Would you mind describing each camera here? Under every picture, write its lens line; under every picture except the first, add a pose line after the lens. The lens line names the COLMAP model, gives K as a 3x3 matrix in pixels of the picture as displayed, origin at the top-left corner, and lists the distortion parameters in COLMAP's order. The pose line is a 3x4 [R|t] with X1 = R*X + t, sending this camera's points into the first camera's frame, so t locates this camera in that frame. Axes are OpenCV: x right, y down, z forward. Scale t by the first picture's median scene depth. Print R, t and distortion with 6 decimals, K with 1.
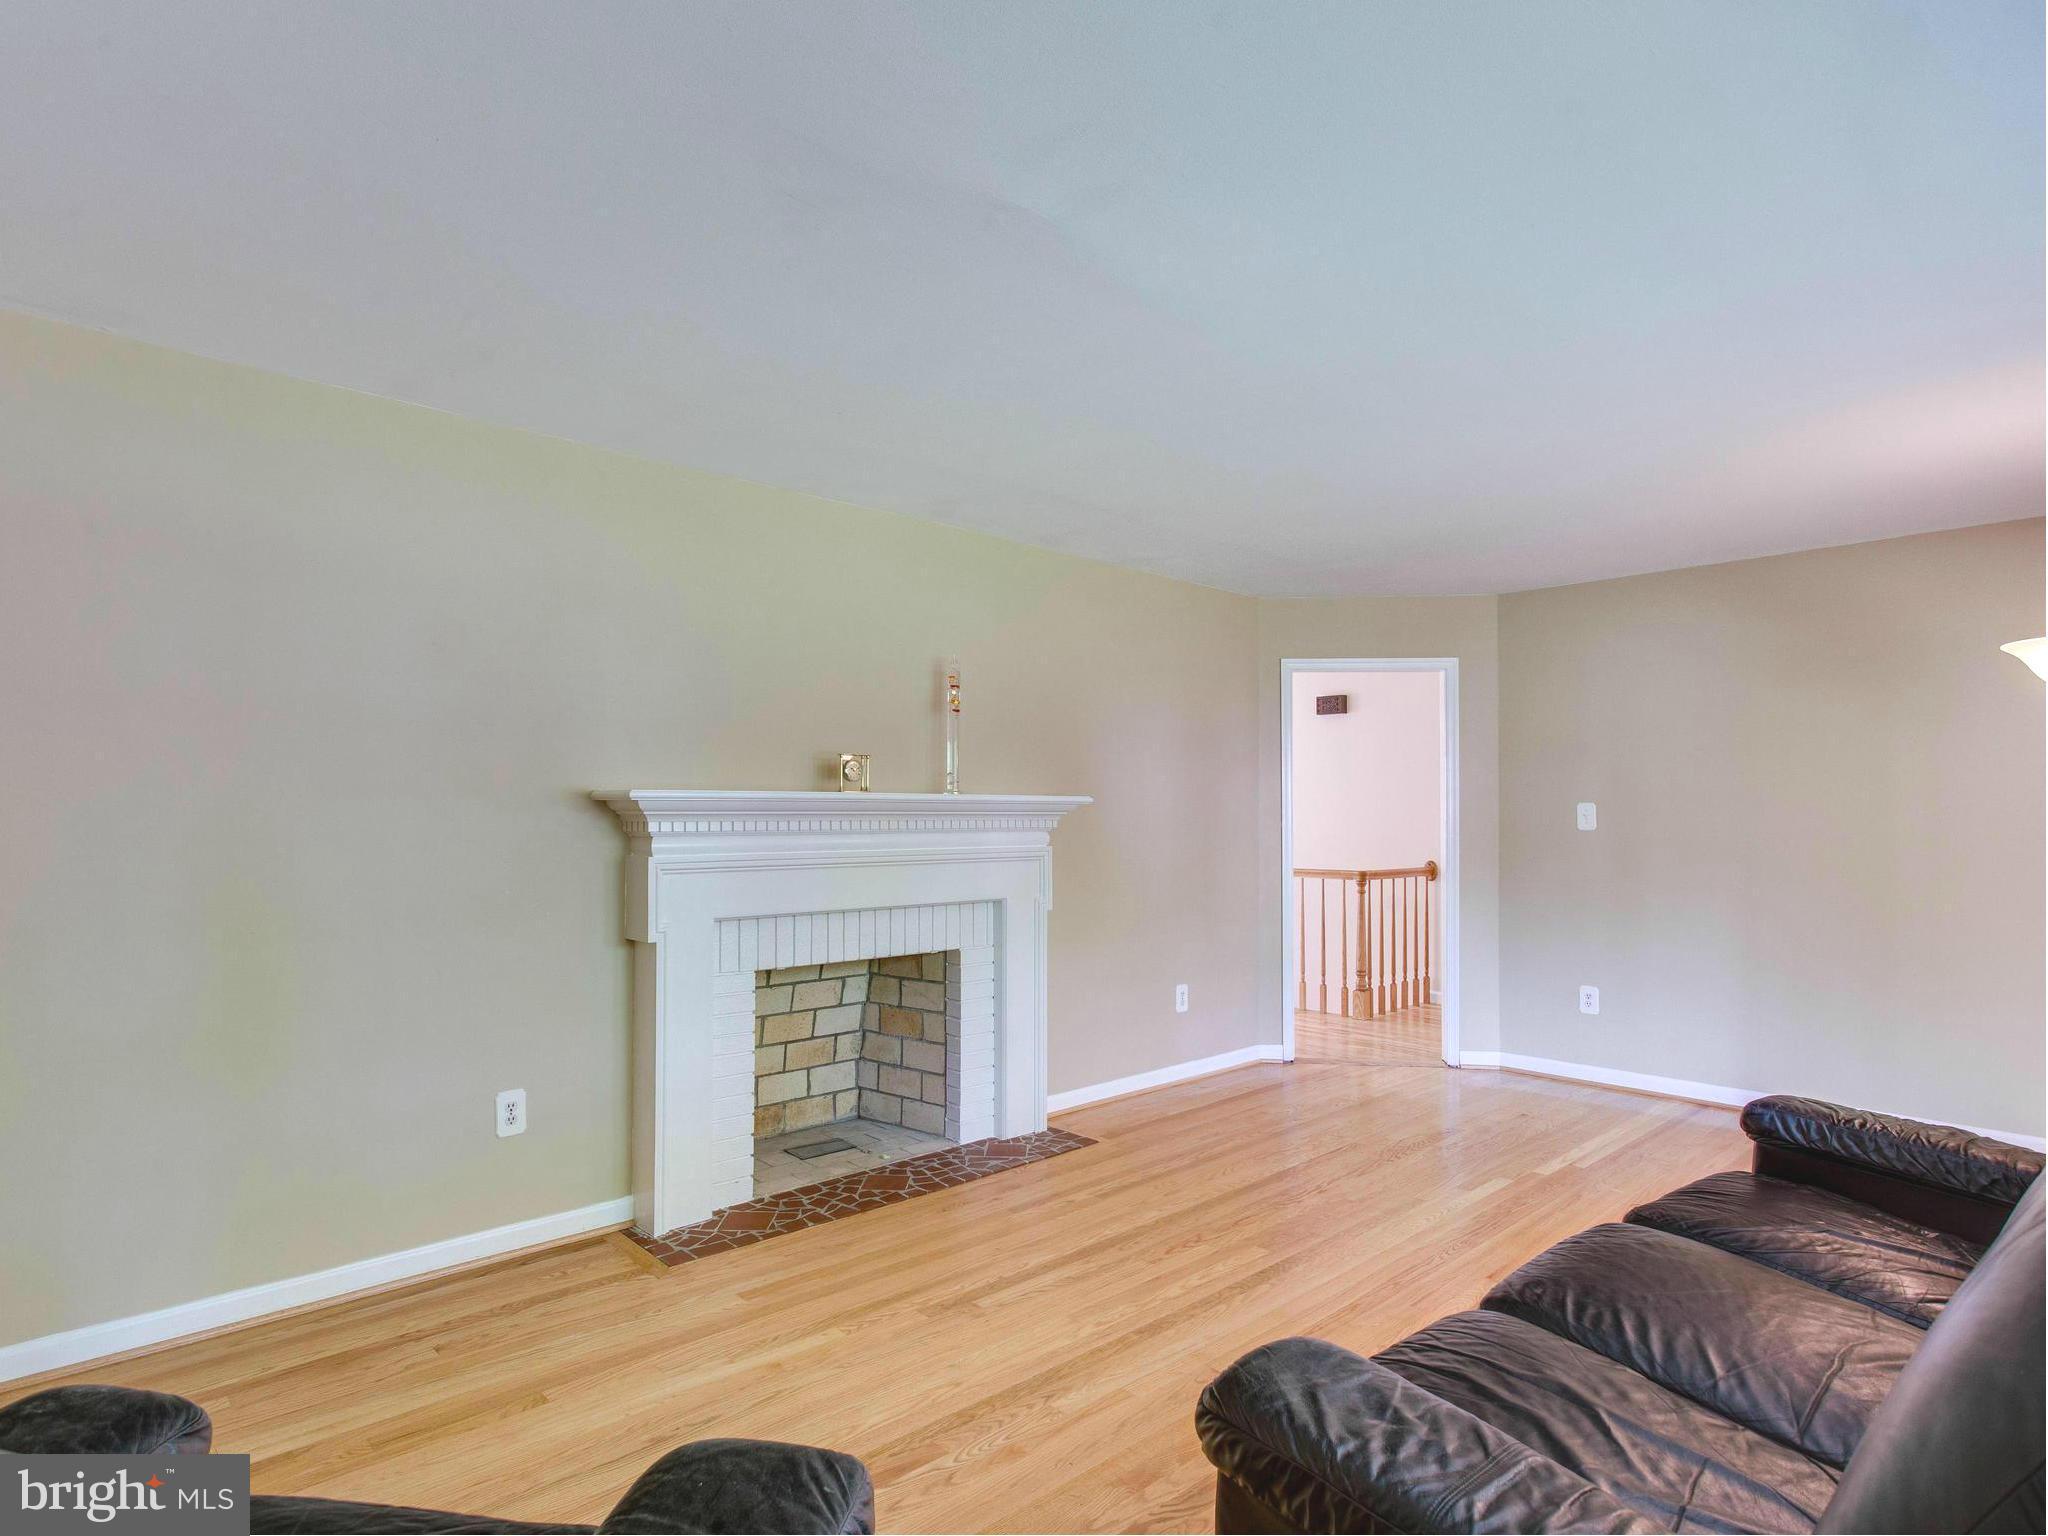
lens RADIAL K [[1096.4, 0, 1015.2], [0, 1096.4, 777.9], [0, 0, 1]] dist [-0.002981, -0.000464]
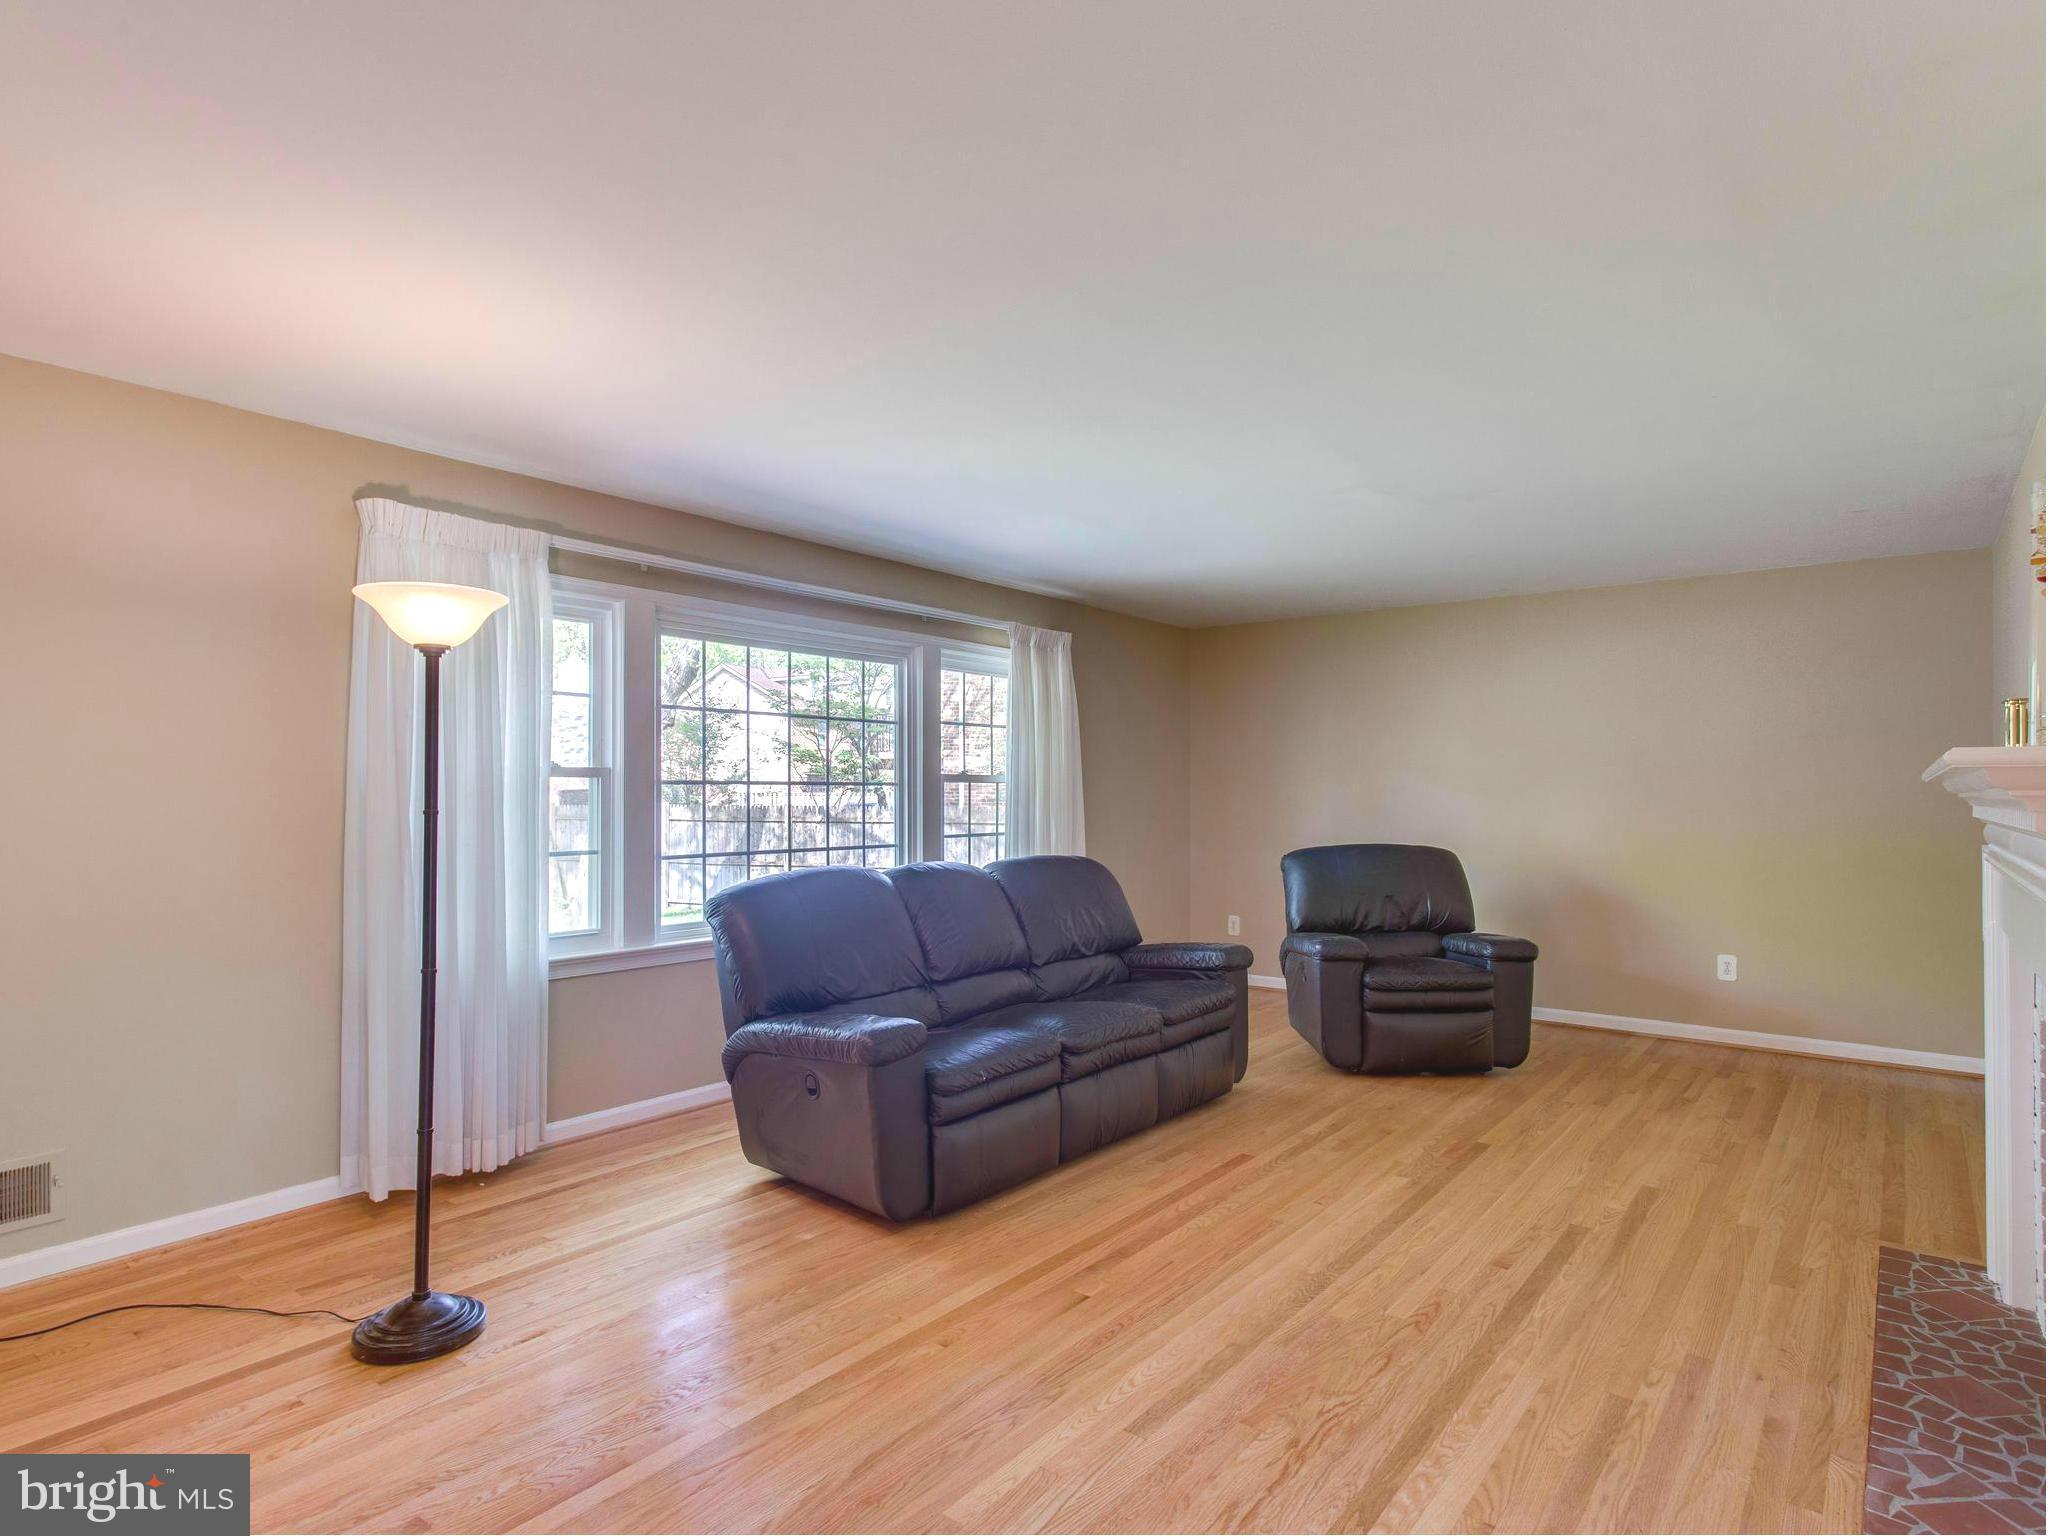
lens RADIAL K [[1100.5, 0, 1021.0], [0, 1100.5, 790.3], [0, 0, 1]] dist [-0.005930, -0.000806]
pose [[-0.988348, -0.001710, -0.152202, 0.499097], [0.003845, 0.999337, -0.036194, 0.048641], [0.152163, -0.036358, -0.987686, 1.521472]]
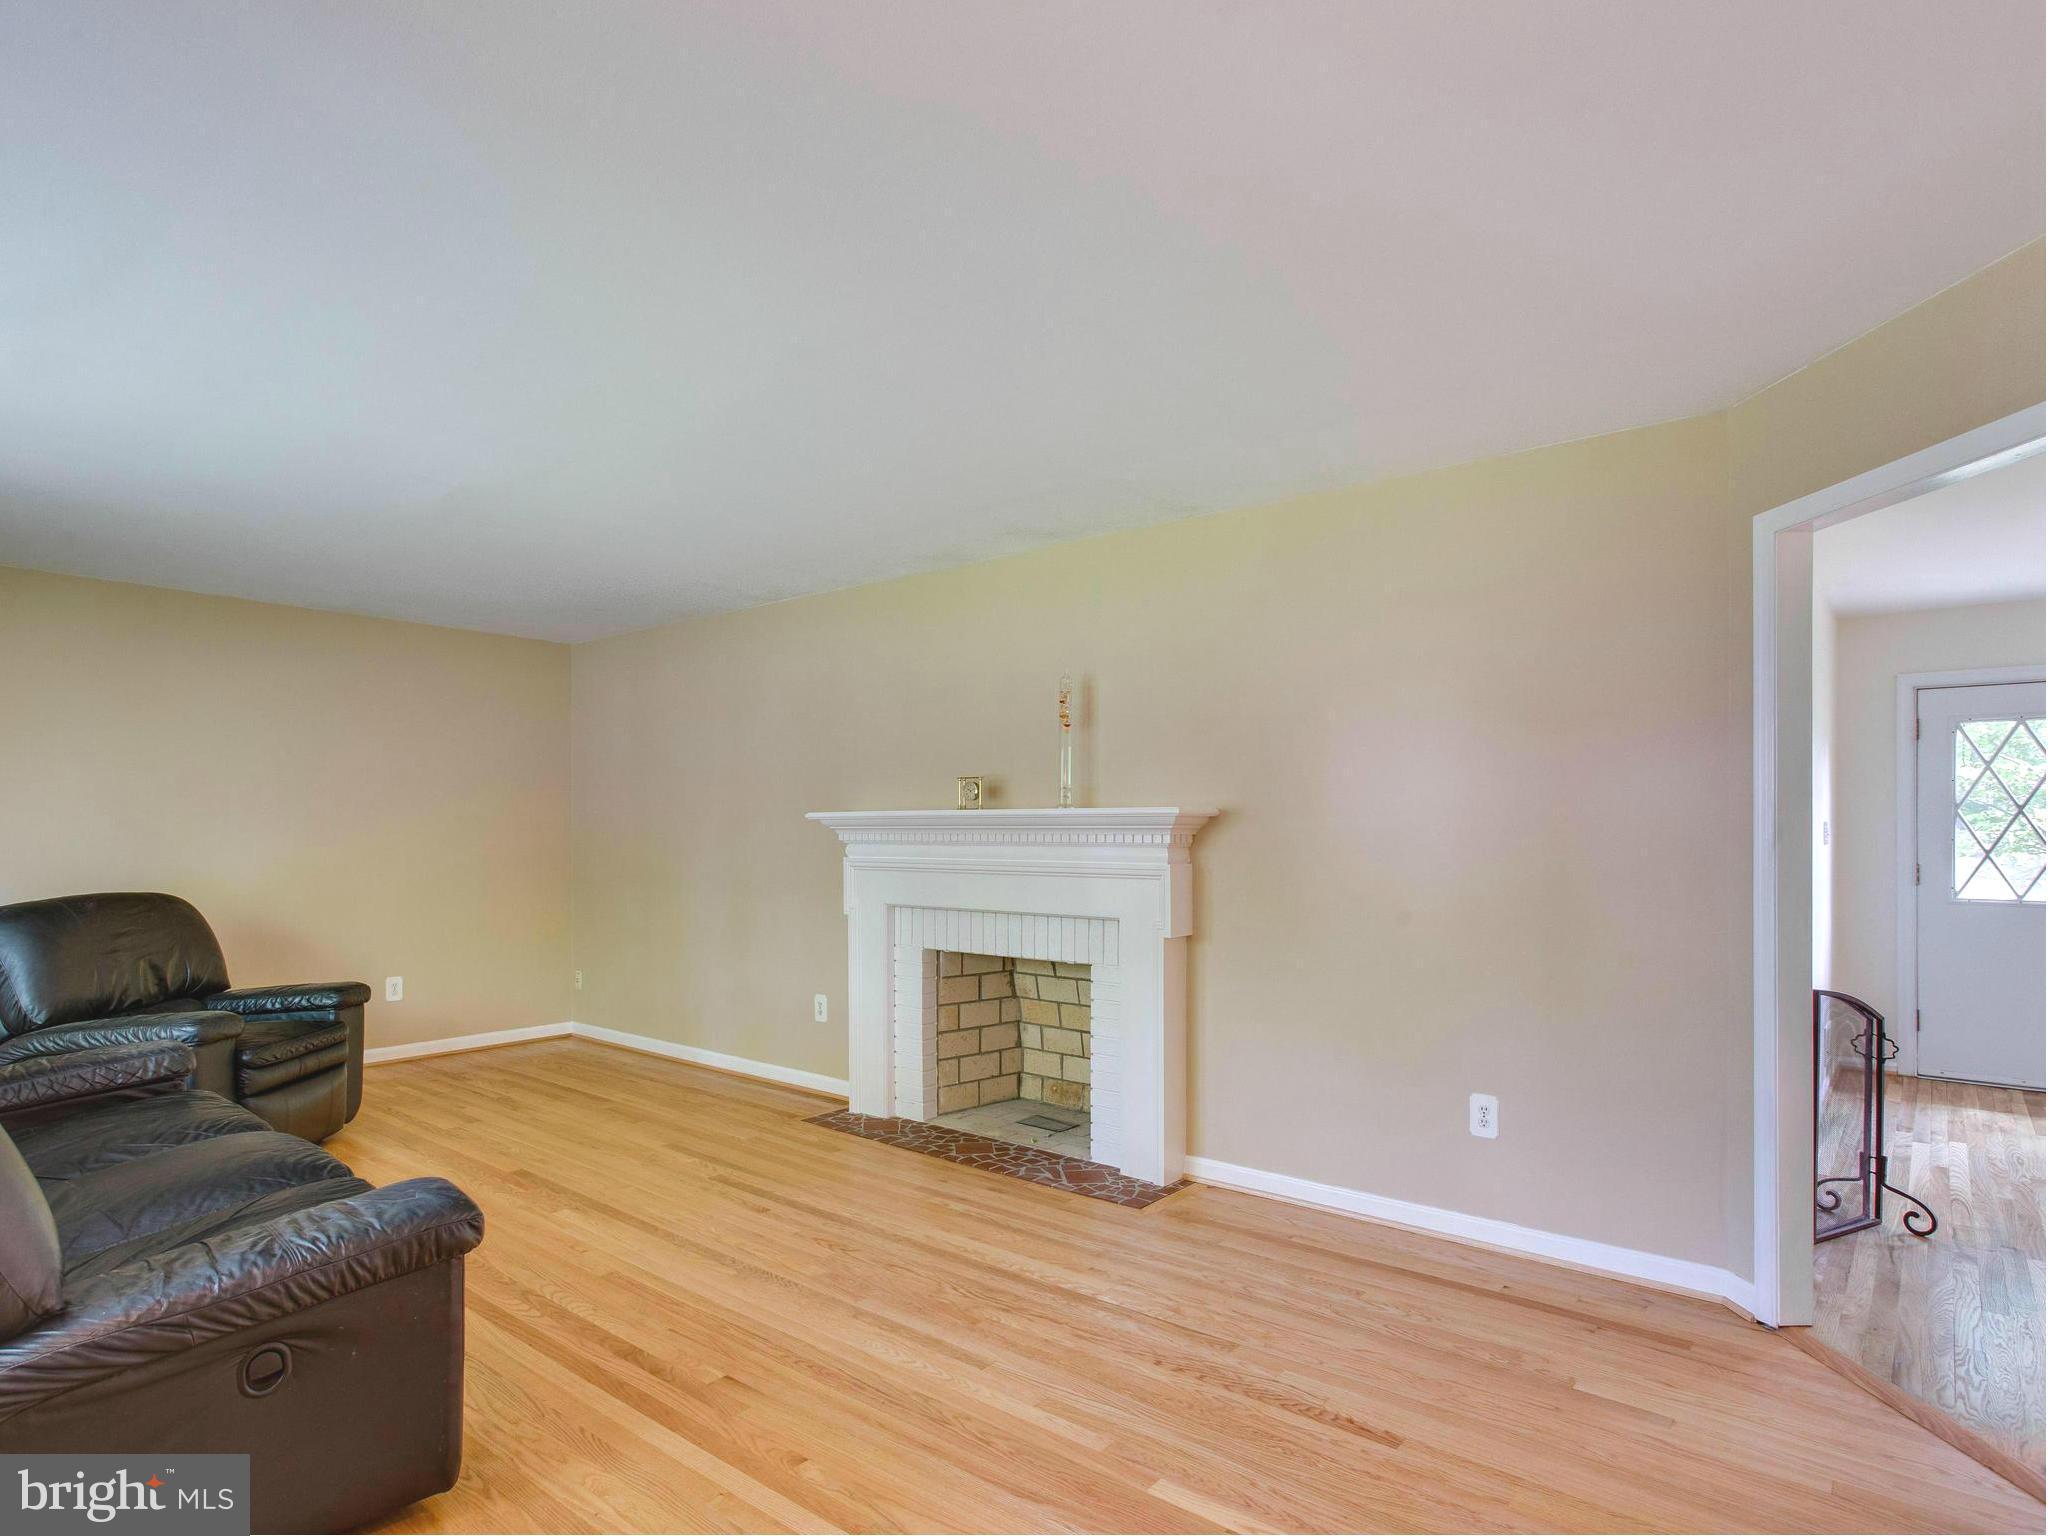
lens RADIAL K [[1127.6, 0, 1012.4], [0, 1127.6, 823.3], [0, 0, 1]] dist [0.002519, 0.000418]
pose [[0.133715, -0.003042, -0.991015, 1.049812], [0.033754, 0.999429, 0.001487, 0.027705], [0.990445, -0.033650, 0.133742, 0.882648]]
